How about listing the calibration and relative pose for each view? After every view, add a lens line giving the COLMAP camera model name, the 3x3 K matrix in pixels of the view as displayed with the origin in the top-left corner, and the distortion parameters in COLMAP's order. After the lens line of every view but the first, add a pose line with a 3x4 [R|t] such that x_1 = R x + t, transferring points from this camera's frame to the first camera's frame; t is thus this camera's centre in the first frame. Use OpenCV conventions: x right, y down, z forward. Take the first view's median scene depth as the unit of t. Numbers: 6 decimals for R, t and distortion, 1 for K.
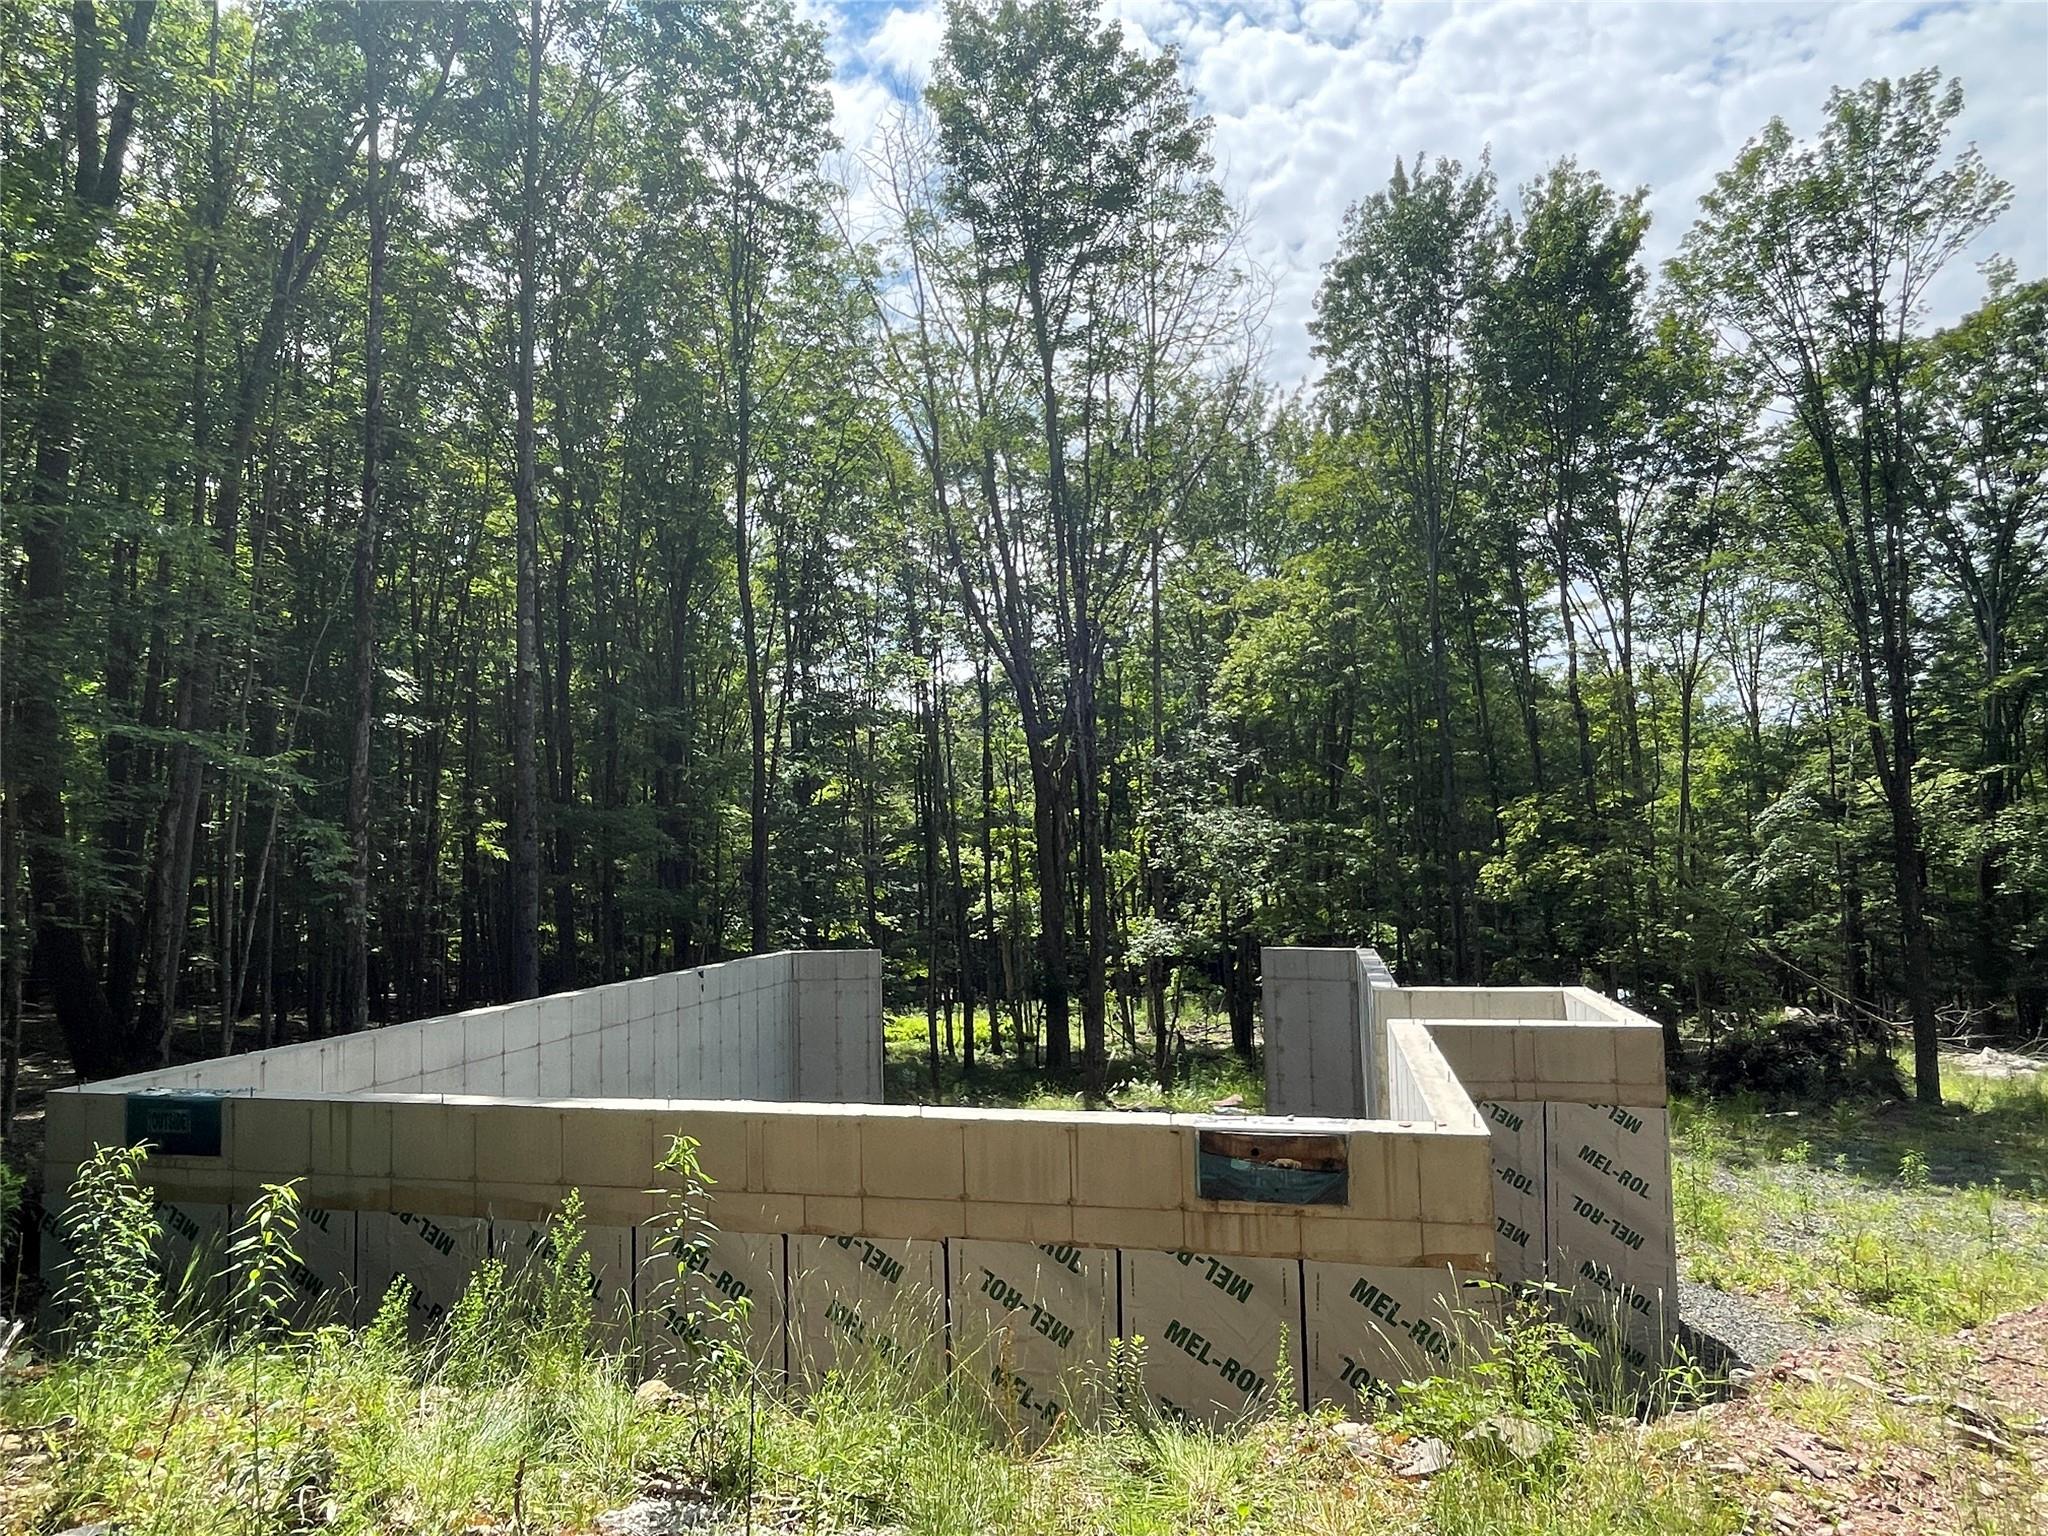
lens RADIAL K [[1240.1, 0, 1020.9], [0, 1240.1, 794.6], [0, 0, 1]] dist [-0.000623, -0.004248]
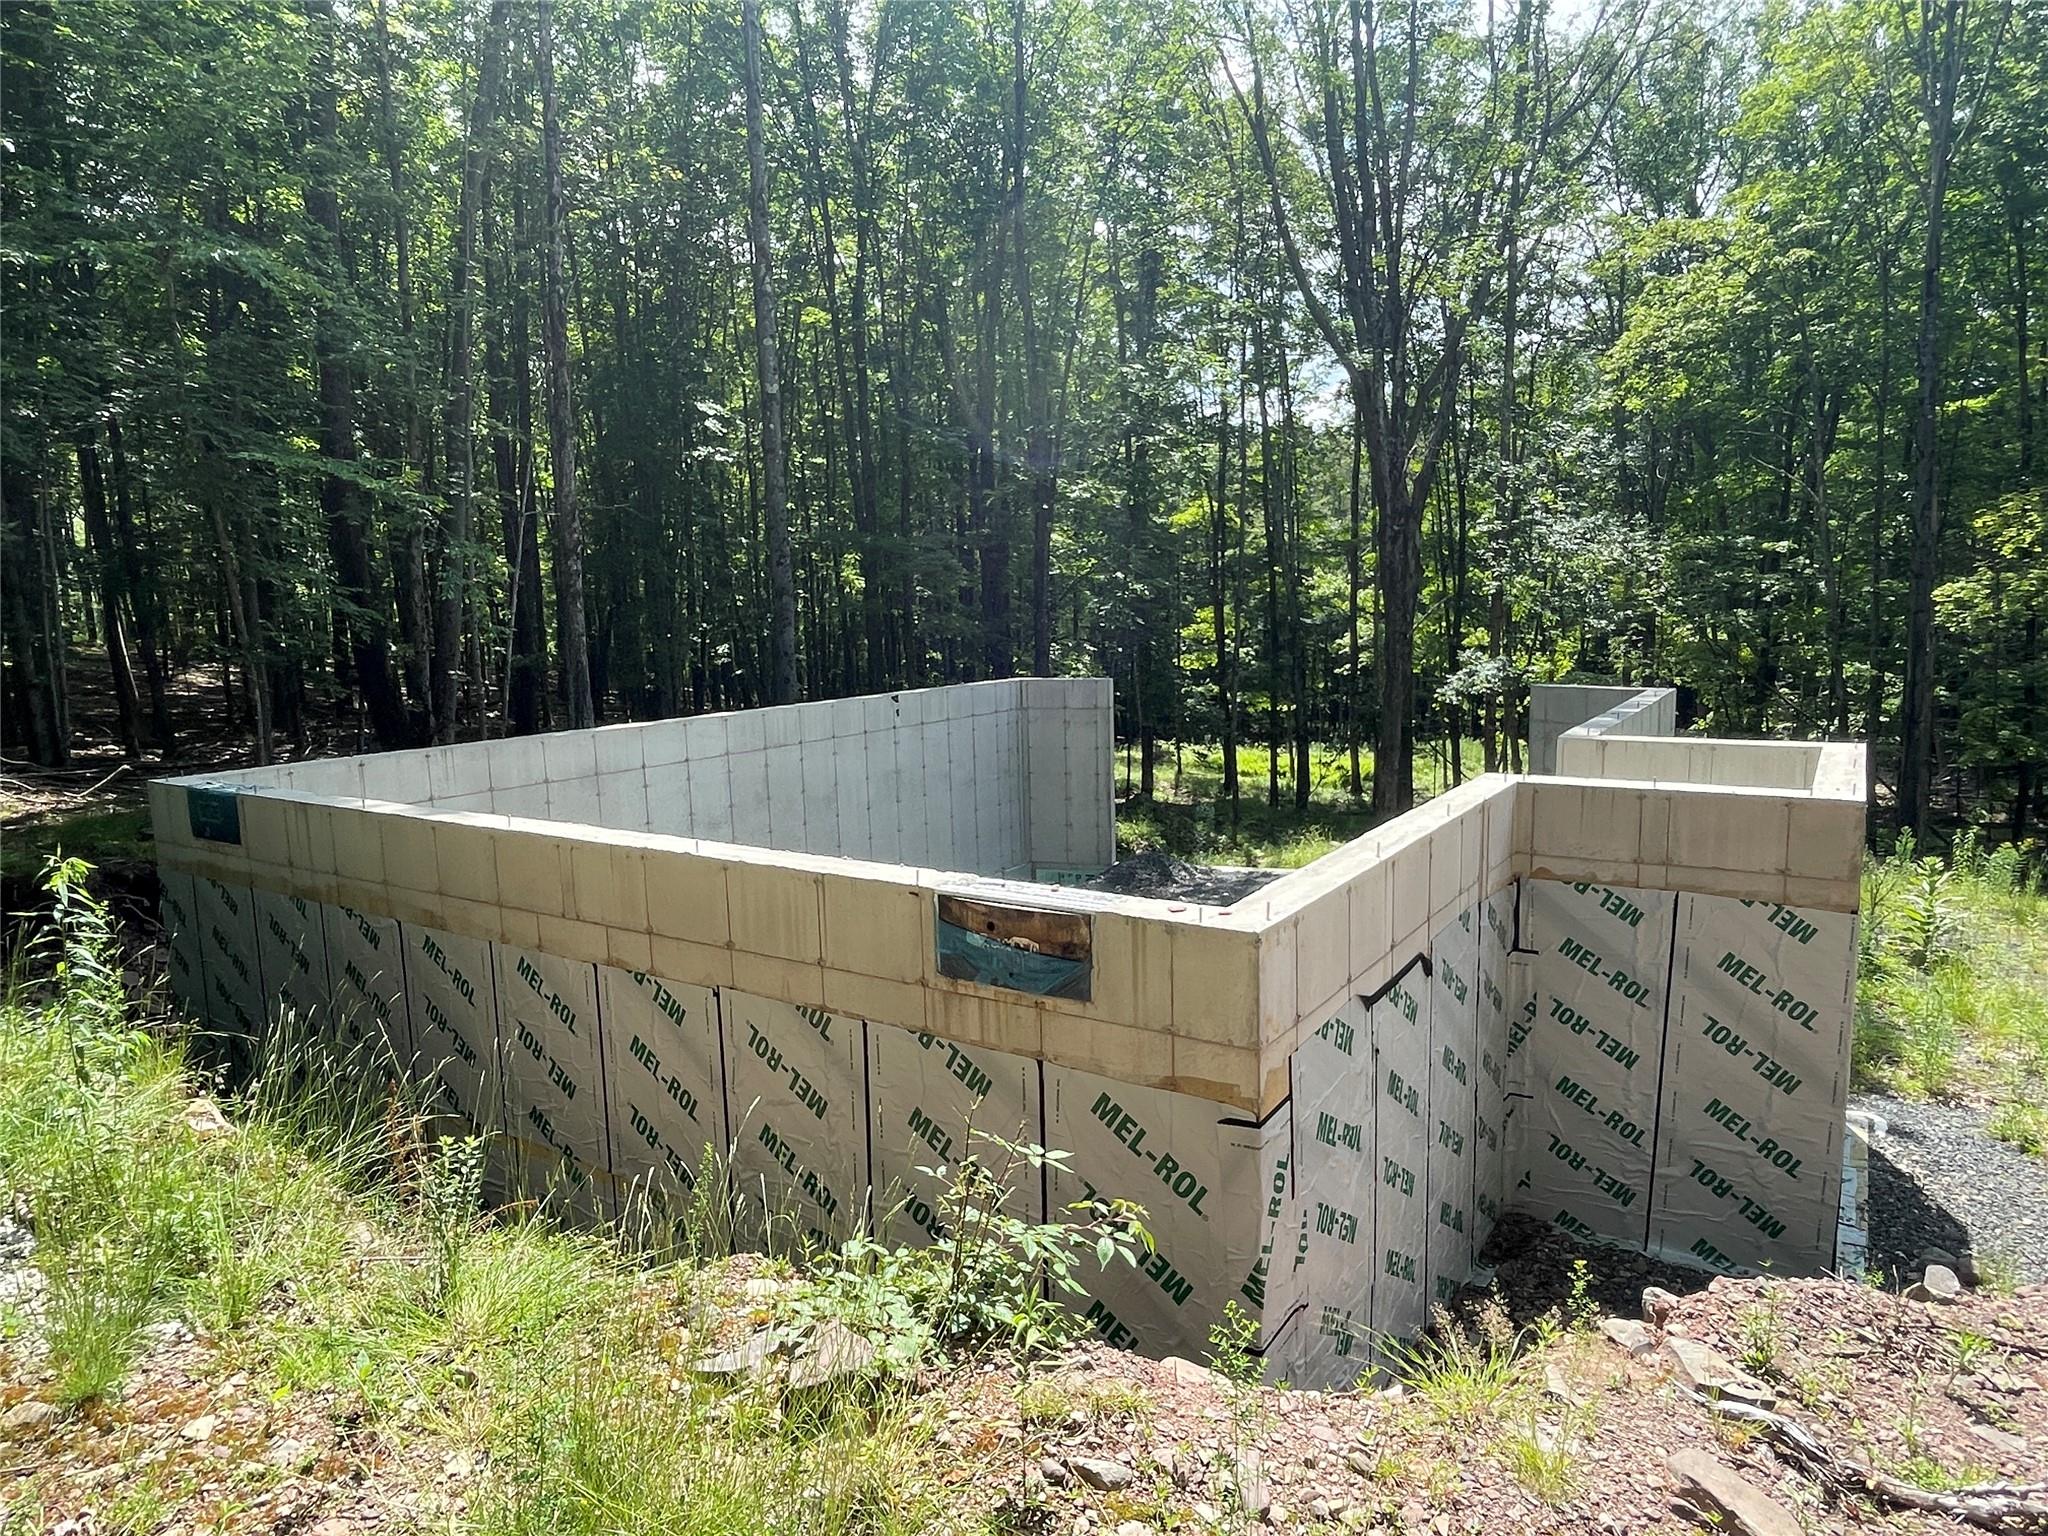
lens RADIAL K [[1240.1, 0, 1020.9], [0, 1240.1, 794.6], [0, 0, 1]] dist [-0.000623, -0.004248]
pose [[0.935649, 0.051797, -0.349112, 0.411016], [0.023484, 0.977843, 0.208019, 0.036051], [0.352151, -0.202831, 0.913701, 0.257622]]
